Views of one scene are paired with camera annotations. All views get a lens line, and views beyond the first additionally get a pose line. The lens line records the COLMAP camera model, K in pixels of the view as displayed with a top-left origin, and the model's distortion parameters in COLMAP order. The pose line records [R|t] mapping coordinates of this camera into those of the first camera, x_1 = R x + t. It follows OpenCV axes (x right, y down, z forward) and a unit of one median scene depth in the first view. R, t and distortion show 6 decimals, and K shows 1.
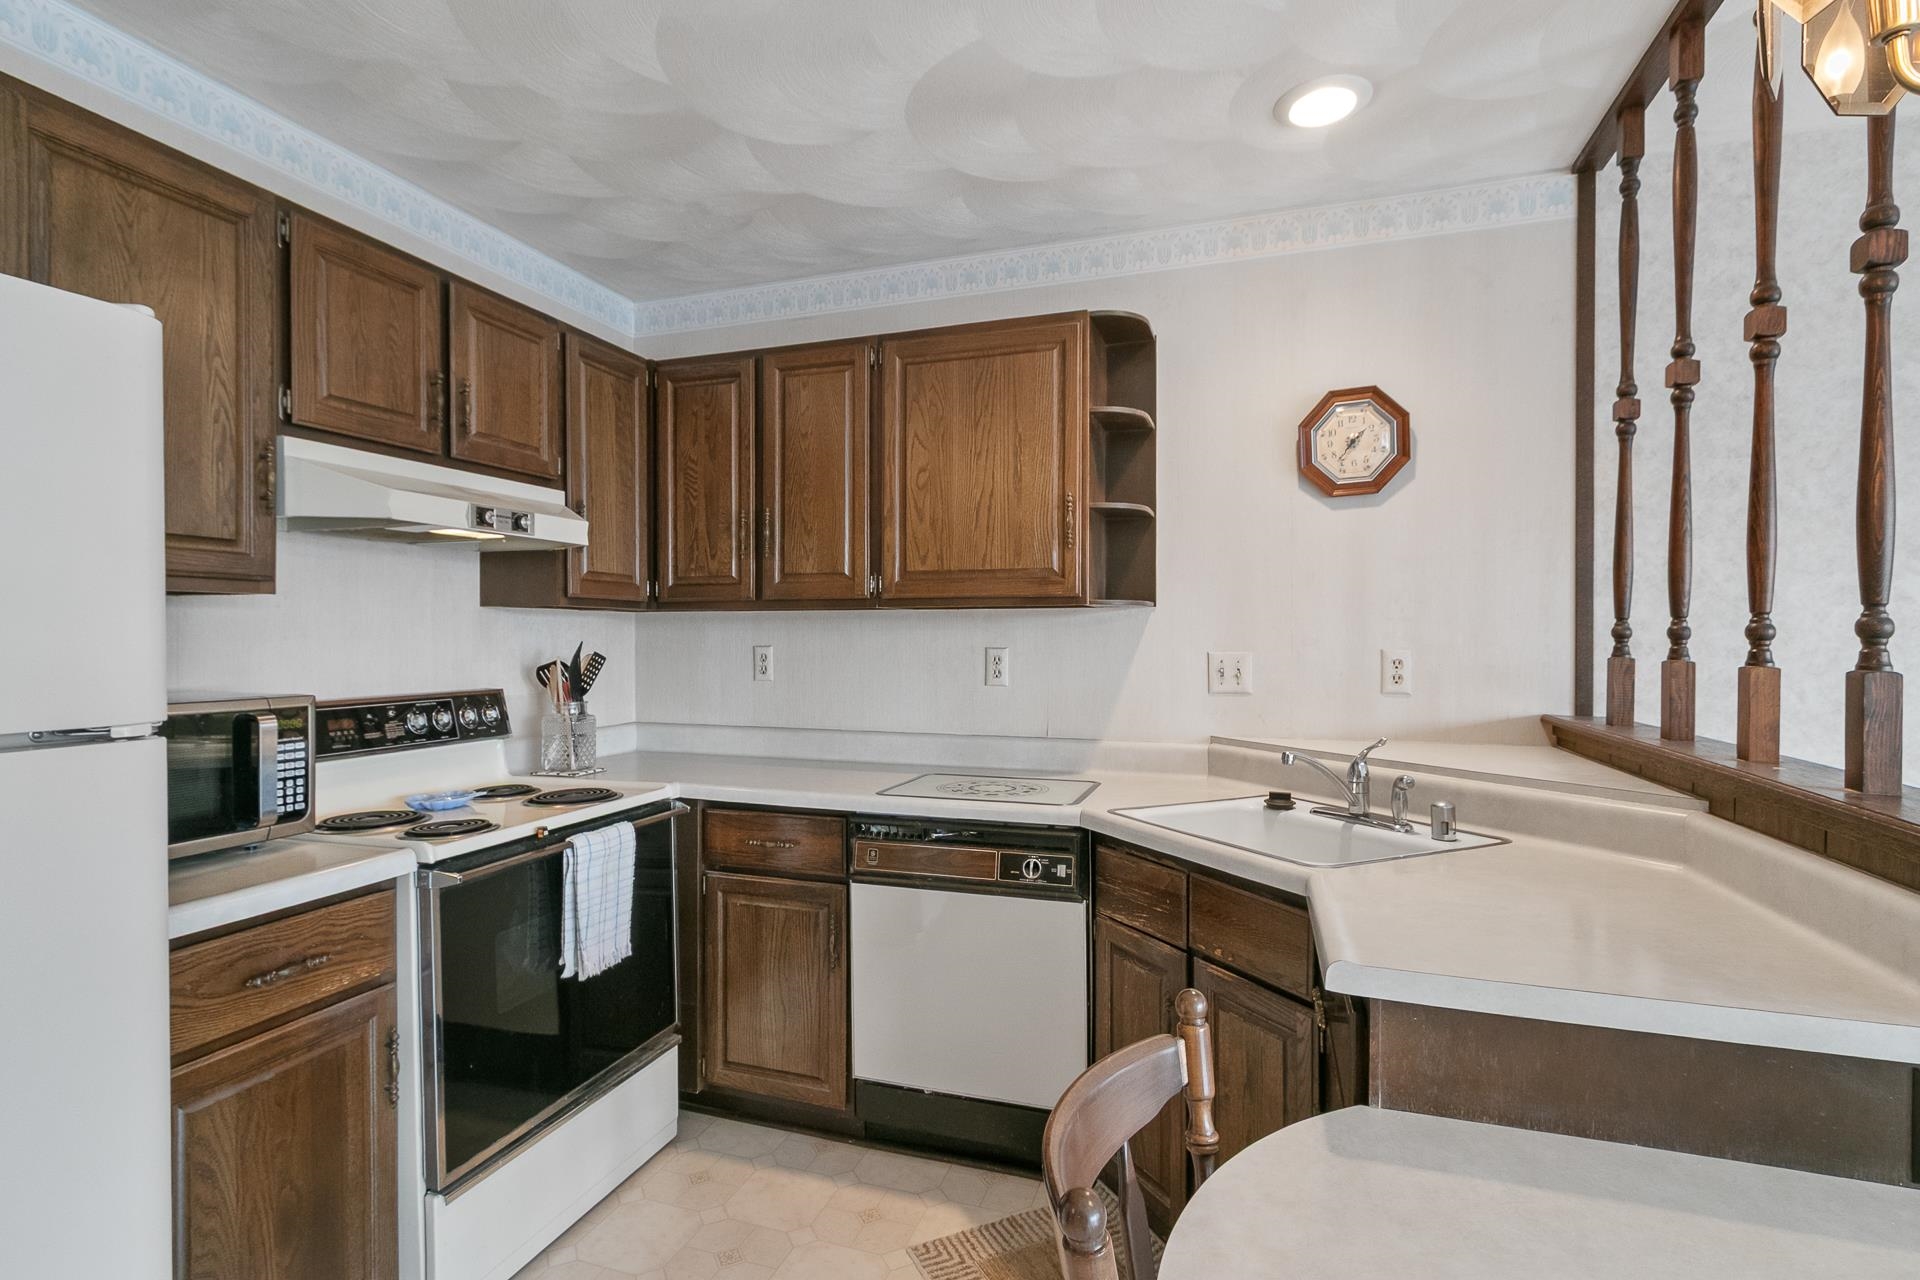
lens RADIAL K [[956.1, 0, 952.4], [0, 956.1, 646.6], [0, 0, 1]] dist [0.002215, 0.000409]
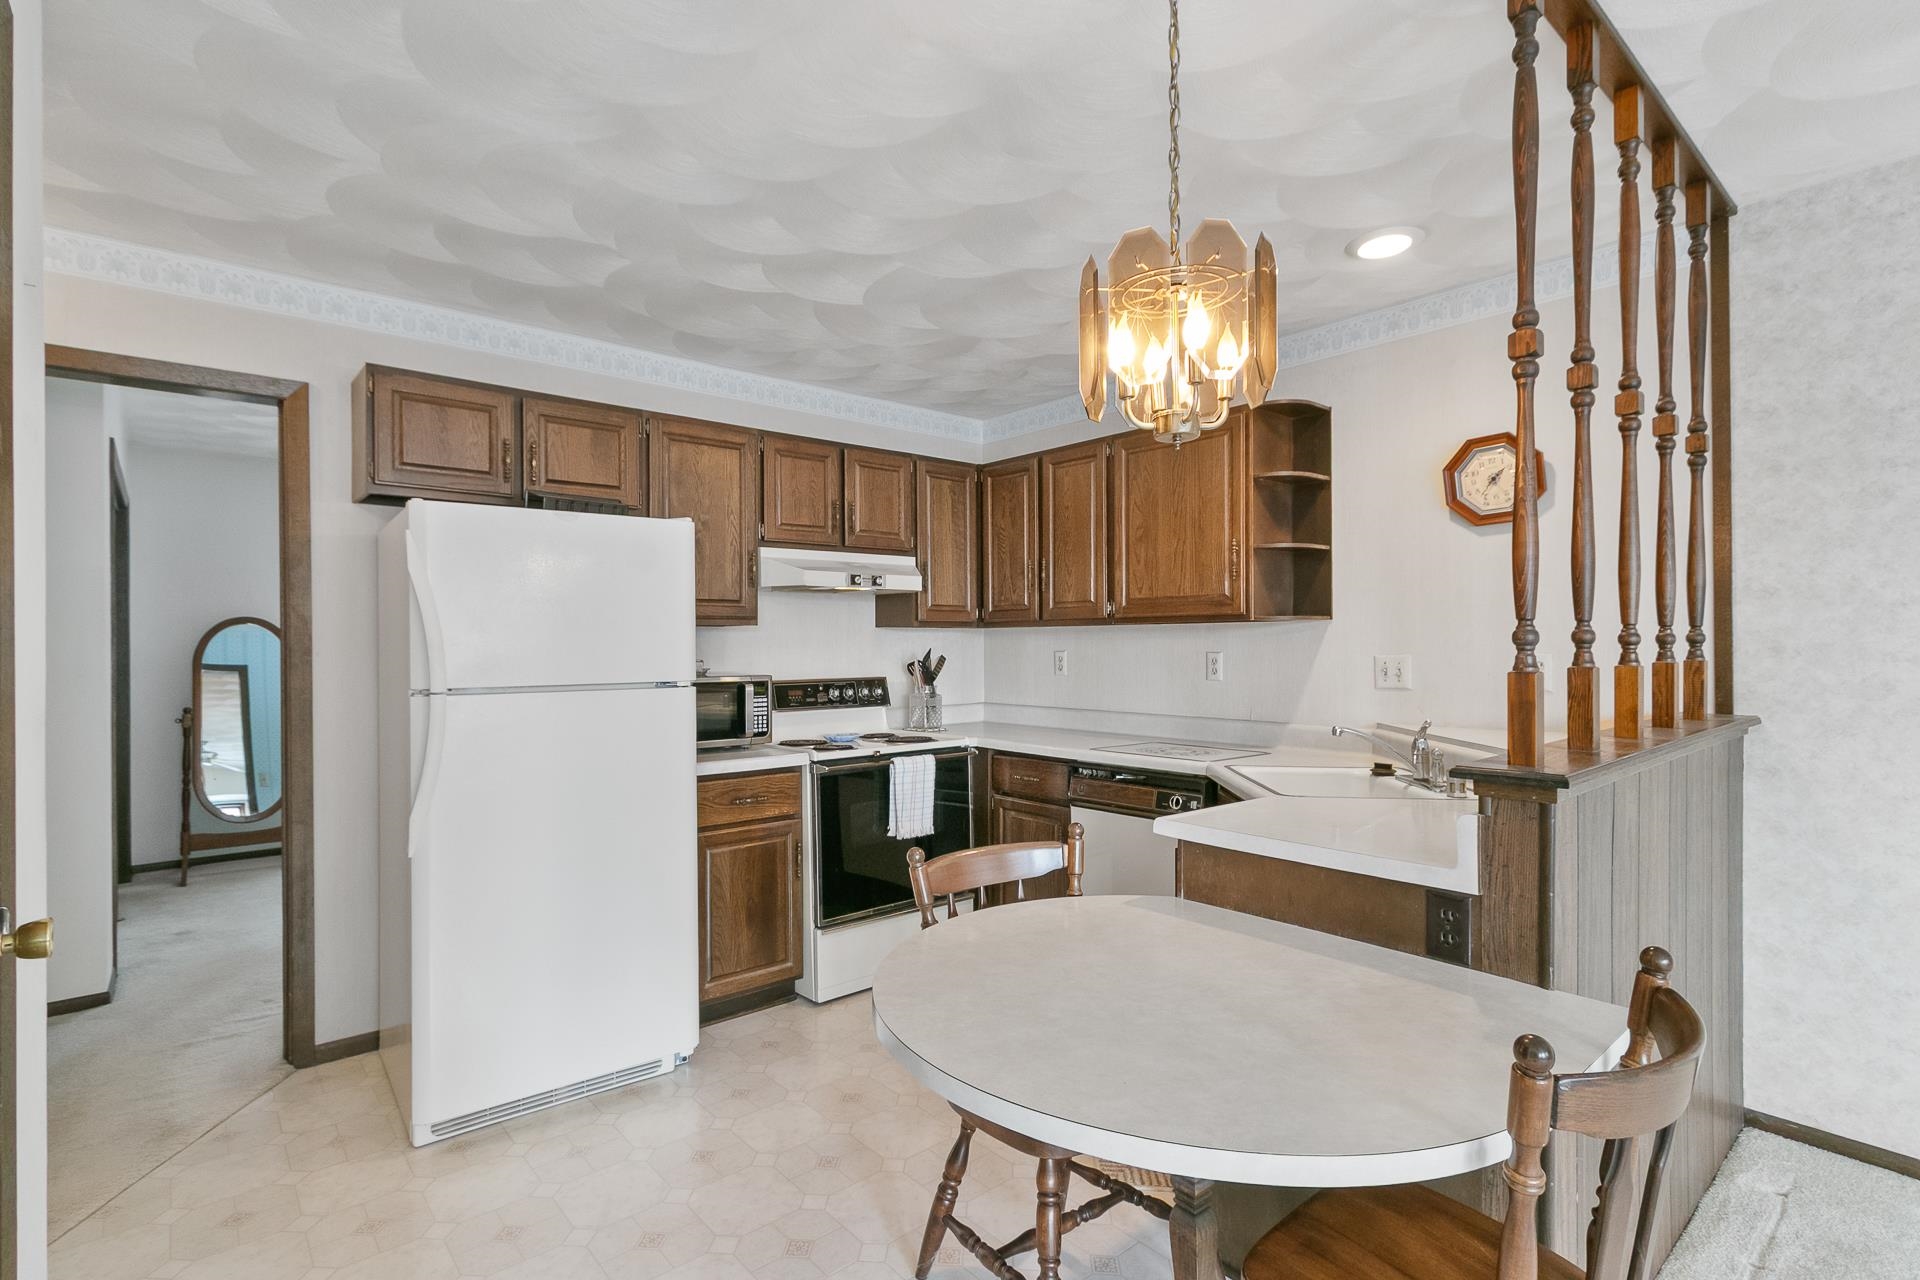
lens RADIAL K [[872.5, 0, 954.5], [0, 872.5, 651.4], [0, 0, 1]] dist [0.000369, -0.000500]
pose [[0.883452, -0.001085, -0.468520, 0.375620], [0.000551, 0.999999, -0.001277, 0.001917], [0.468521, 0.000870, 0.883452, -0.311213]]
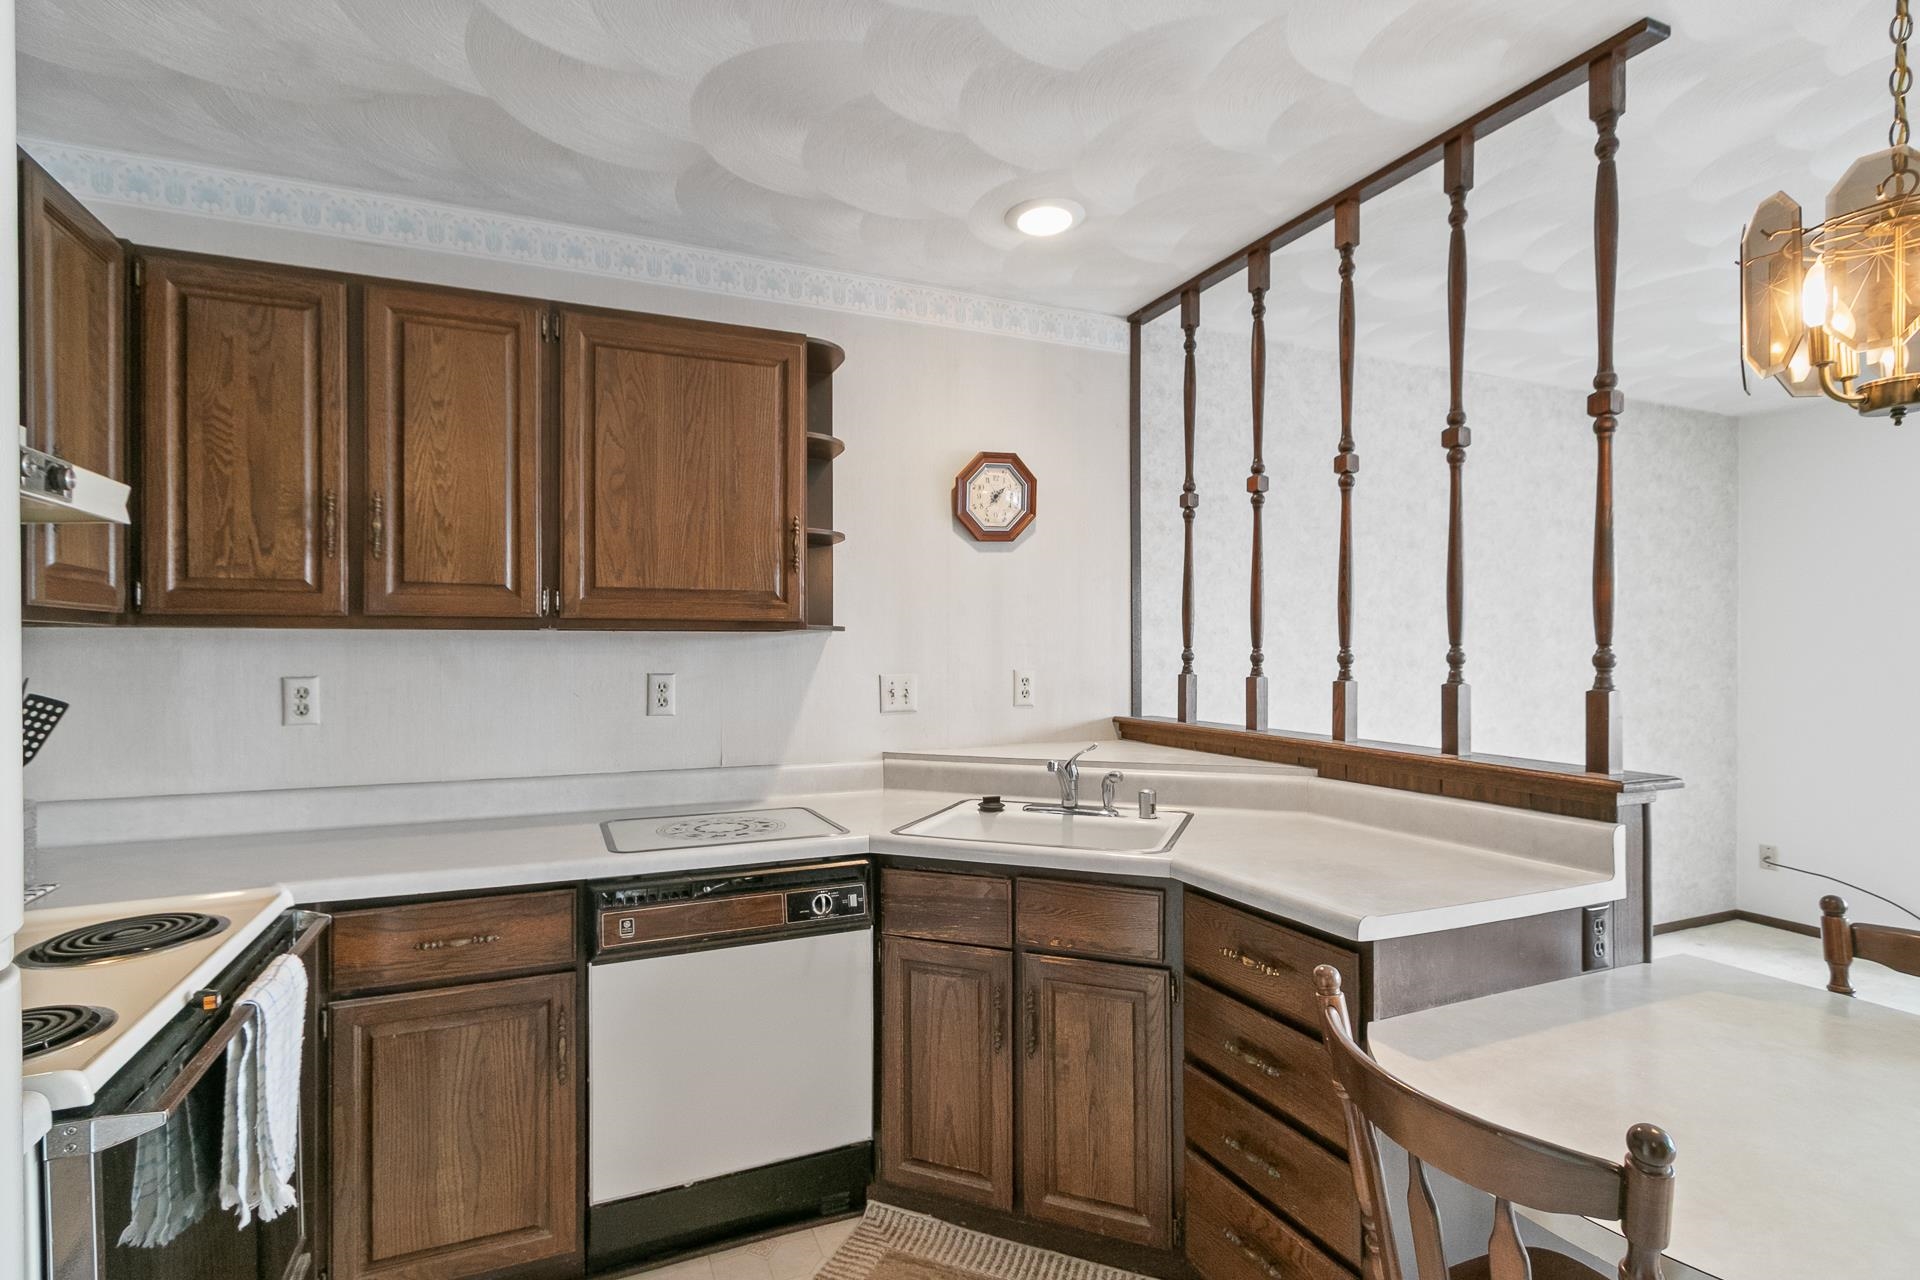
lens RADIAL K [[880.3, 0, 1027.7], [0, 880.3, 648.6], [0, 0, 1]] dist [0.002653, 0.000265]
pose [[0.736390, 0.000547, 0.676557, -0.334899], [0.008615, 0.999911, -0.010186, -0.014091], [-0.676502, 0.013330, 0.736320, 0.183713]]
